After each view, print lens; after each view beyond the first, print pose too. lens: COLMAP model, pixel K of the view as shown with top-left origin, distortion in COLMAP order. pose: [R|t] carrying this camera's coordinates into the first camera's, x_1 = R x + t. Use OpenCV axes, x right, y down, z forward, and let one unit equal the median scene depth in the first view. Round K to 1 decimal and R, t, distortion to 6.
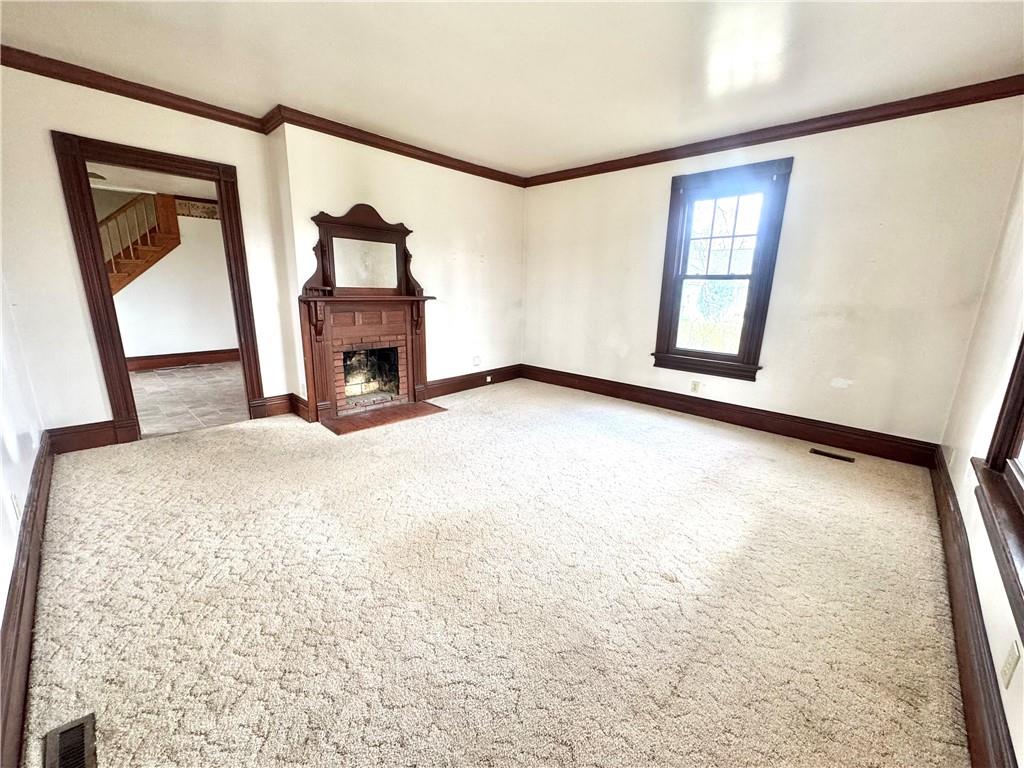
lens RADIAL K [[407.2, 0, 513.7], [0, 407.2, 376.8], [0, 0, 1]] dist [-0.002238, 0.000332]
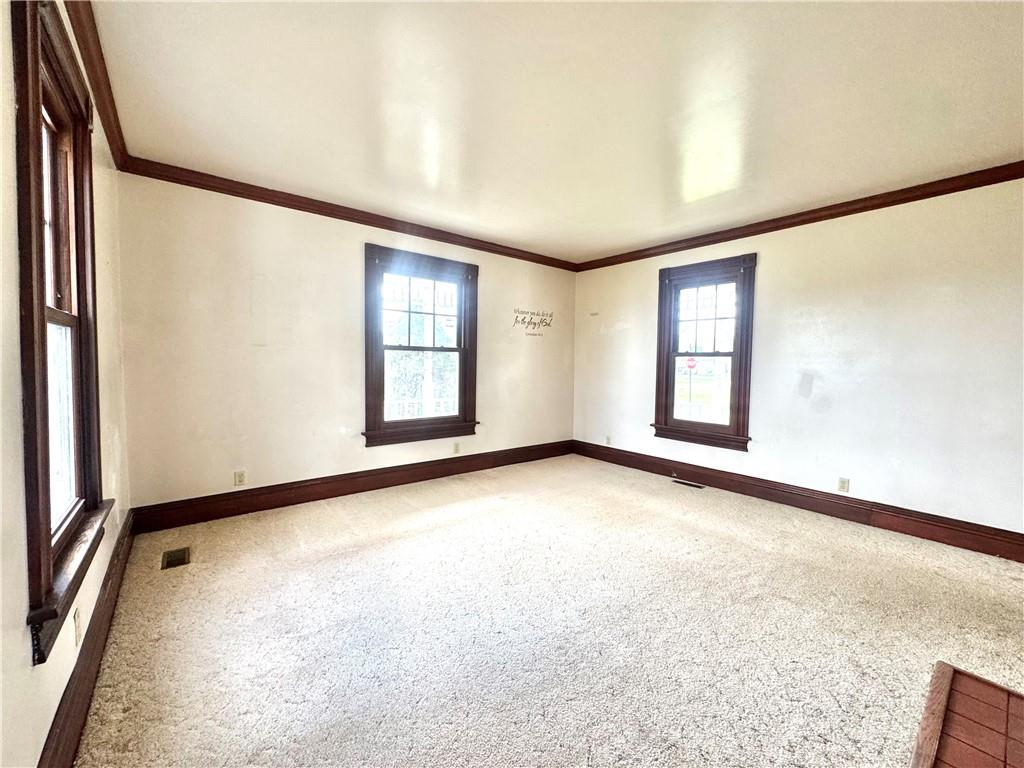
lens RADIAL K [[407.2, 0, 514.9], [0, 407.2, 385.8], [0, 0, 1]] dist [-0.002238, 0.000332]
pose [[0.991235, -0.002587, -0.132083, 0.136362], [-0.019330, 0.986207, -0.164386, 0.027438], [0.130686, 0.165498, 0.977513, -0.117376]]
